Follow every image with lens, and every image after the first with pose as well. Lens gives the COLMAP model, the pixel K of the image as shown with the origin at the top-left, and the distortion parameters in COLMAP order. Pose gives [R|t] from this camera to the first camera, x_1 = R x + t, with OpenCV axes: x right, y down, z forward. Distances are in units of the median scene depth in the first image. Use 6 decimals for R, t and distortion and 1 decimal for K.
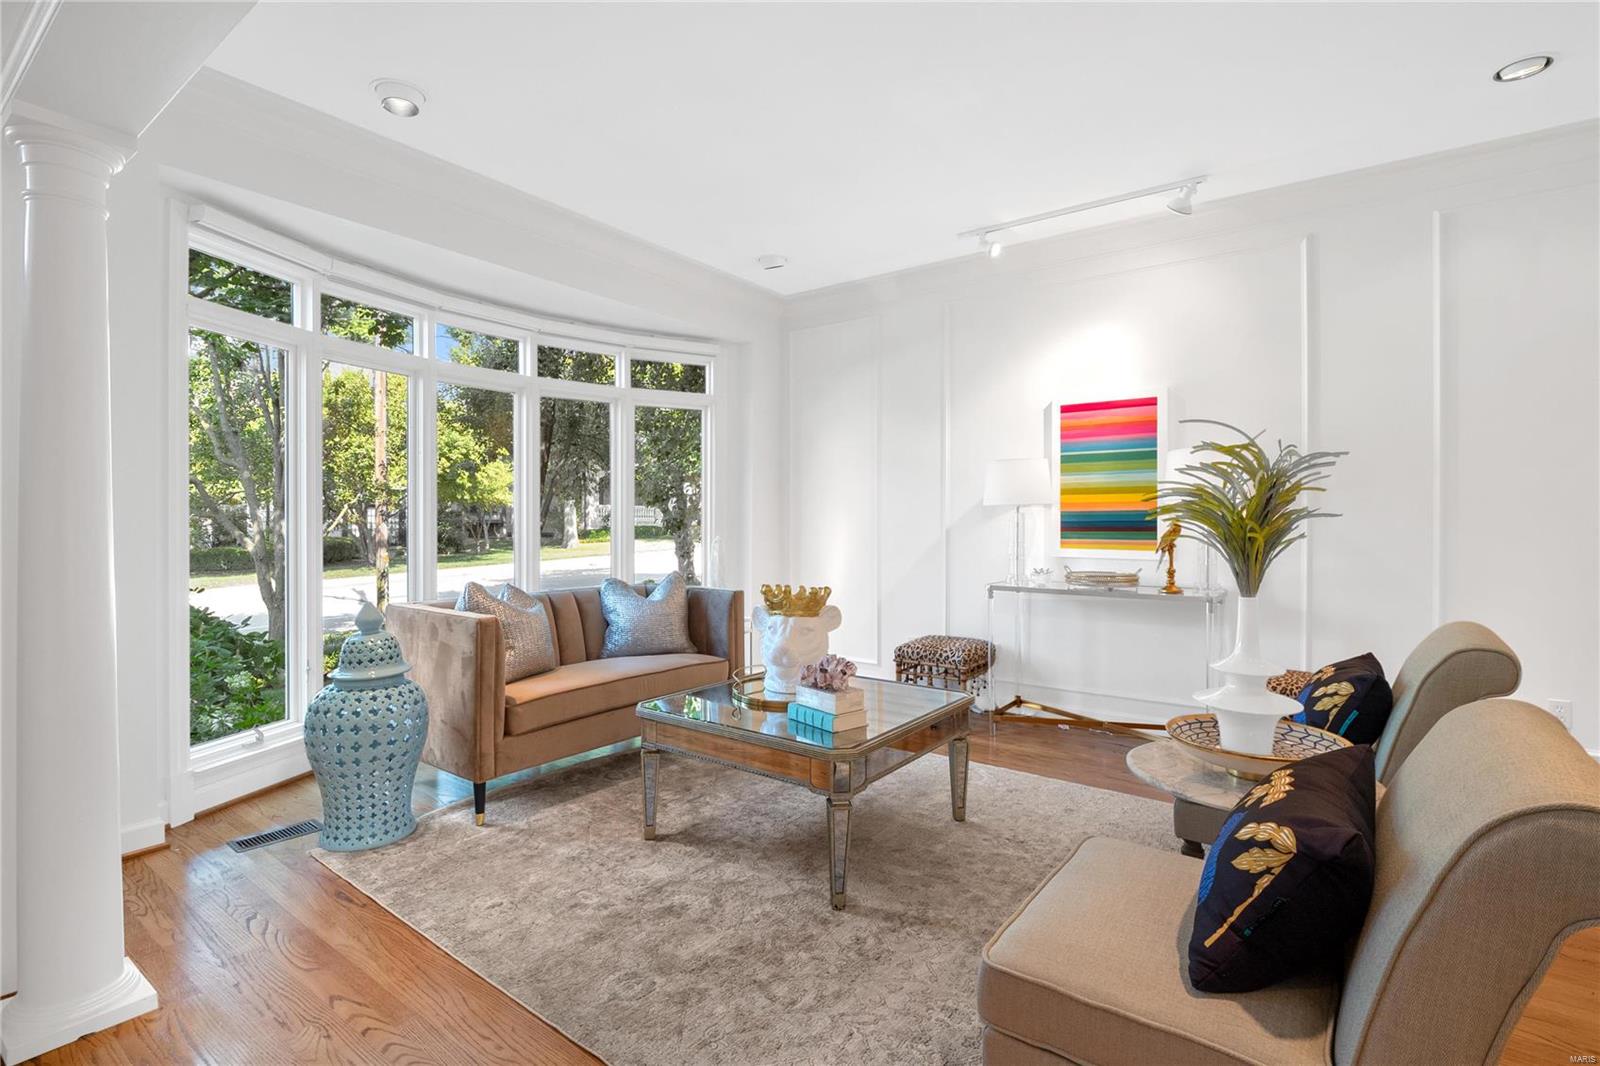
lens RADIAL K [[759.2, 0, 799.7], [0, 759.2, 528.4], [0, 0, 1]] dist [-0.013185, -0.000395]
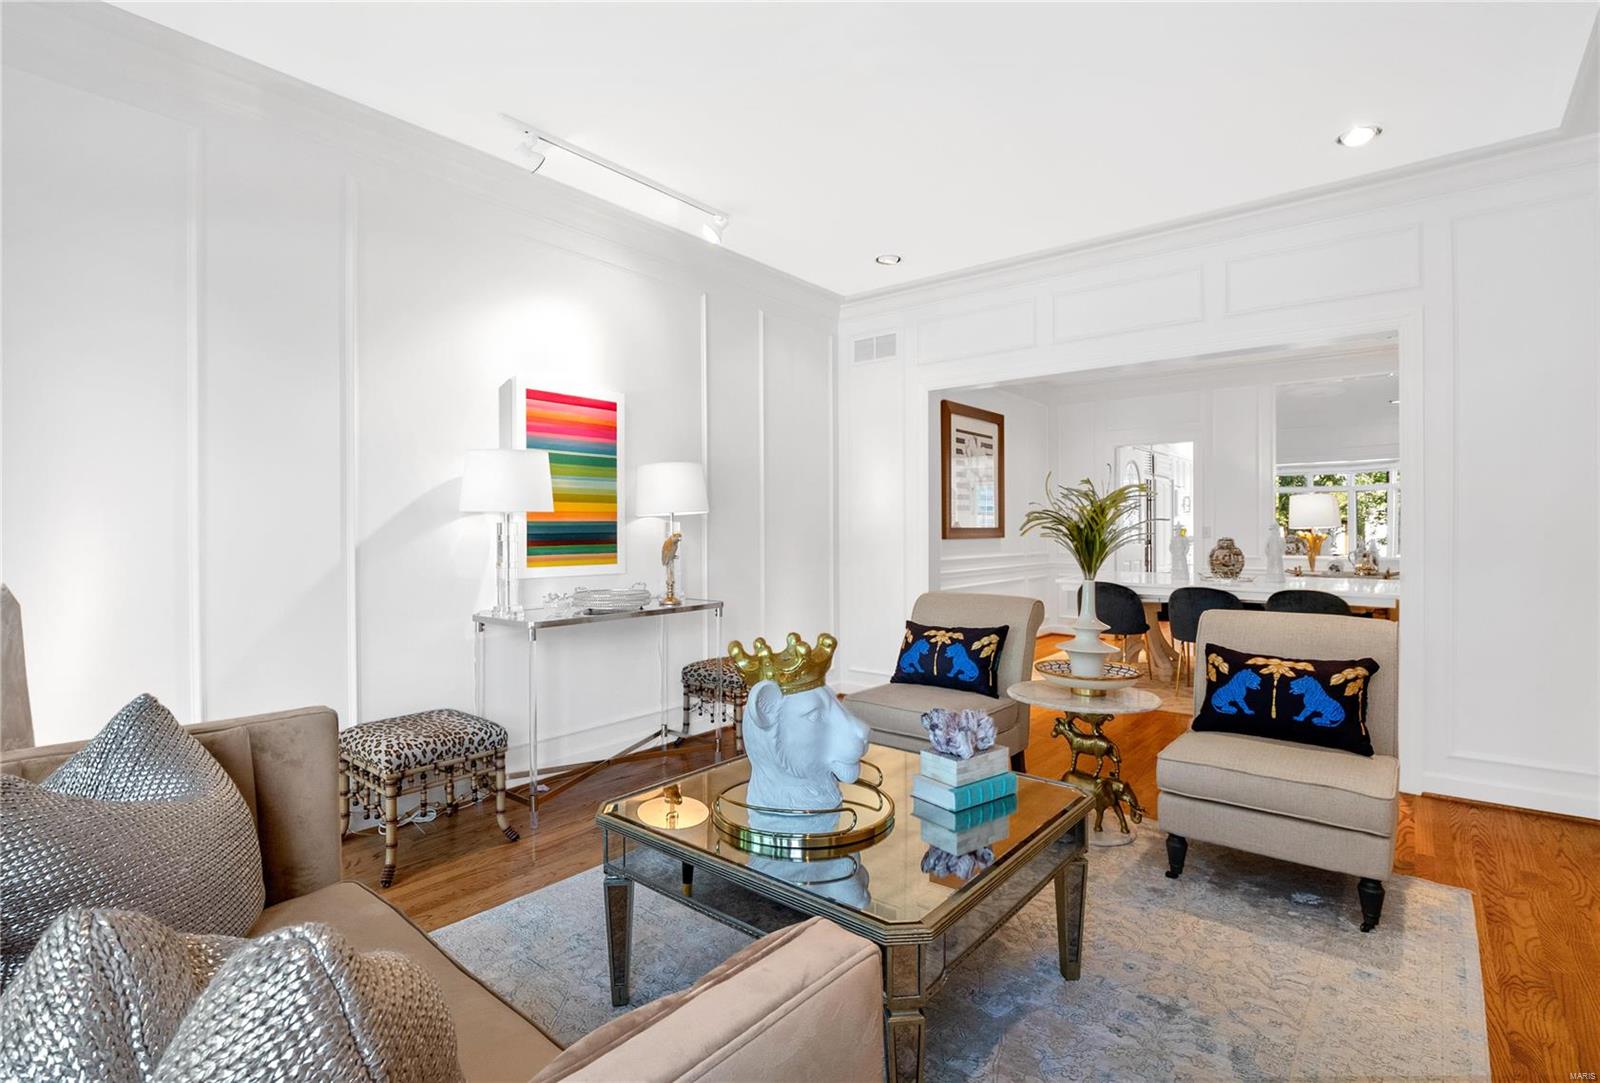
lens RADIAL K [[759.2, 0, 788.7], [0, 759.2, 541.2], [0, 0, 1]] dist [-0.013185, -0.000395]
pose [[0.060905, -0.010023, 0.998093, -0.455885], [0.015452, 0.999839, 0.009098, -0.004561], [-0.998024, 0.014868, 0.061050, 0.710402]]
